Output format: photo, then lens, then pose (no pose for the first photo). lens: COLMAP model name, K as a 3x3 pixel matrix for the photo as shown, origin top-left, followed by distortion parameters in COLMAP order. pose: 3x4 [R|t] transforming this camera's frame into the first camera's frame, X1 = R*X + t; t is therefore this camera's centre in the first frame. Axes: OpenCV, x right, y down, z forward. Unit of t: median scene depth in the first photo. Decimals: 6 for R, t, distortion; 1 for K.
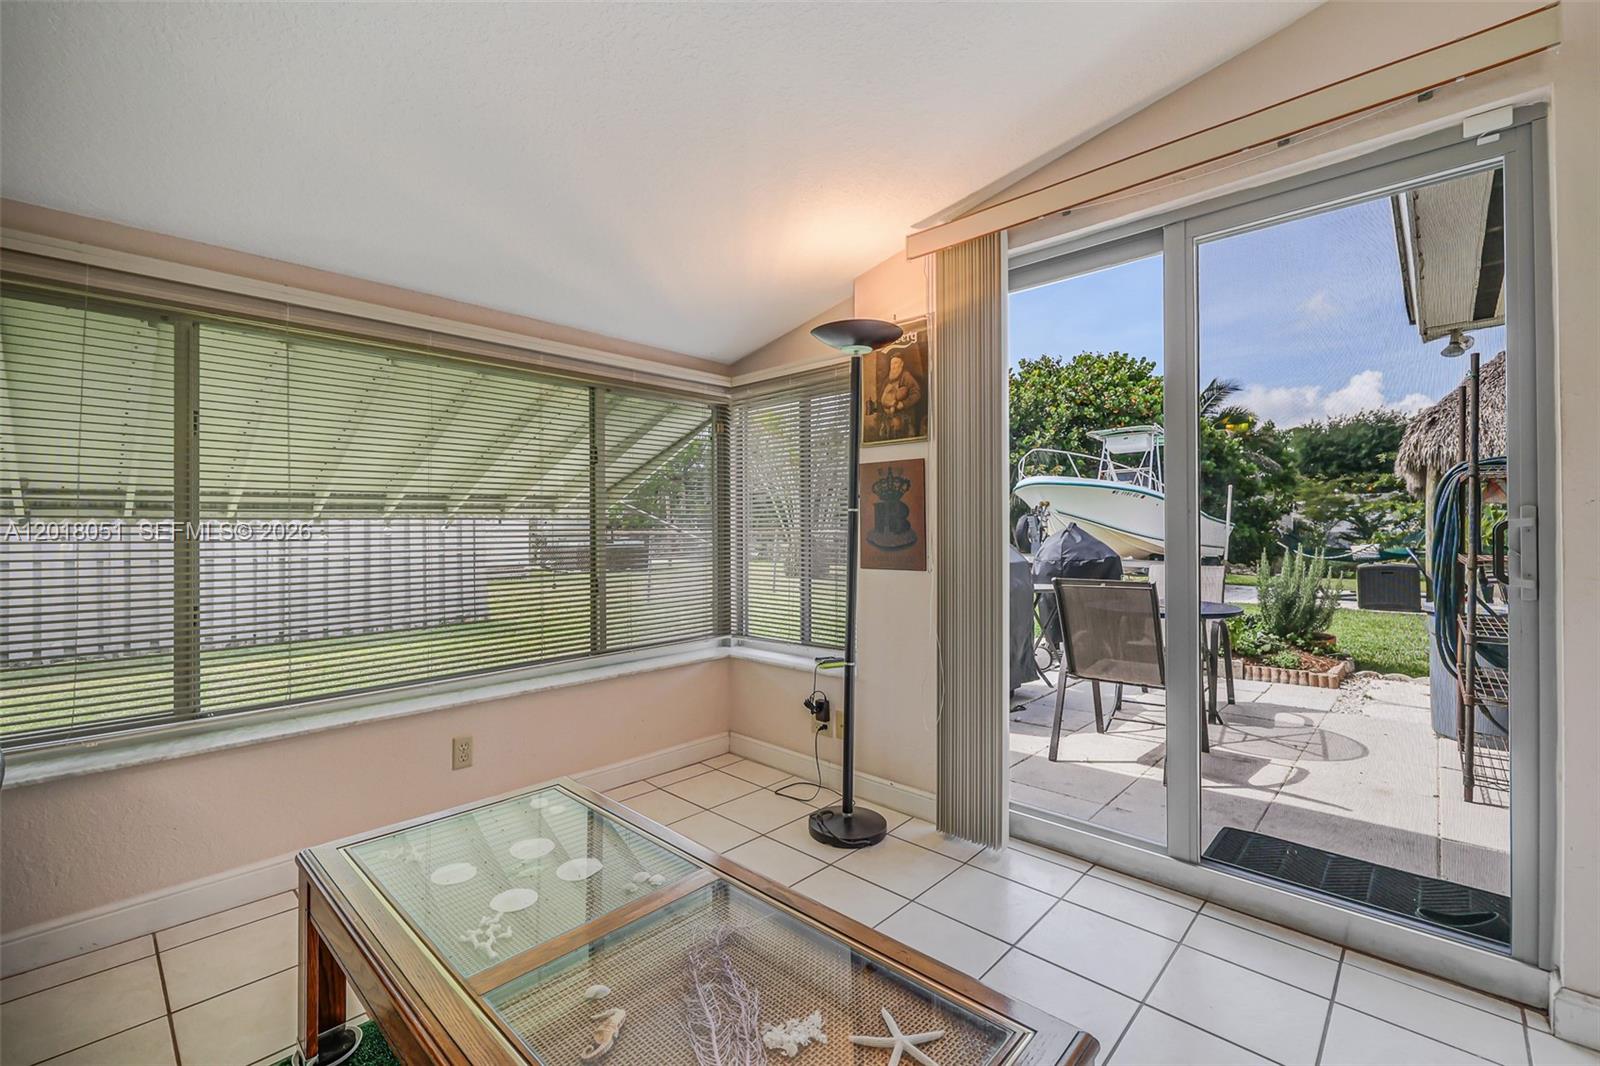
lens RADIAL K [[695.1, 0, 785.3], [0, 695.1, 529.3], [0, 0, 1]] dist [-0.002039, 0.000046]
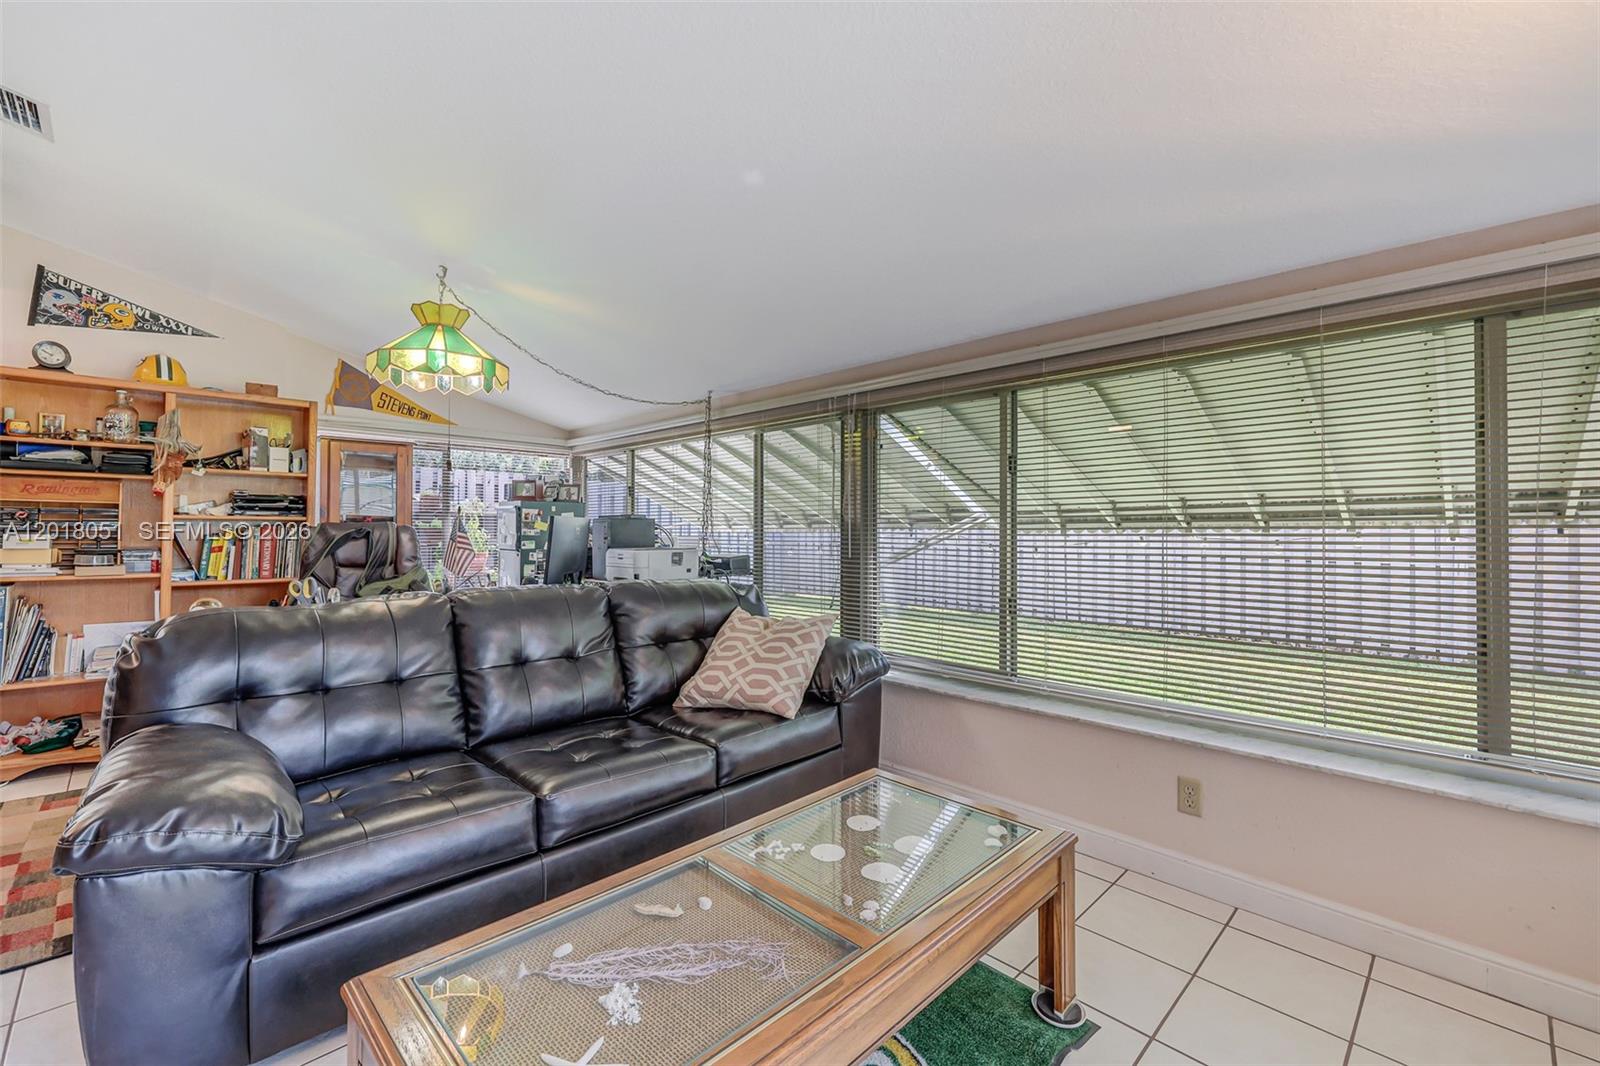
lens RADIAL K [[674.2, 0, 806.3], [0, 674.2, 519.4], [0, 0, 1]] dist [-0.002240, -0.000156]
pose [[-0.006246, -0.014852, -0.999870, 0.230844], [-0.002578, 0.999887, -0.014836, -0.010050], [0.999977, 0.002485, -0.006283, 0.284674]]
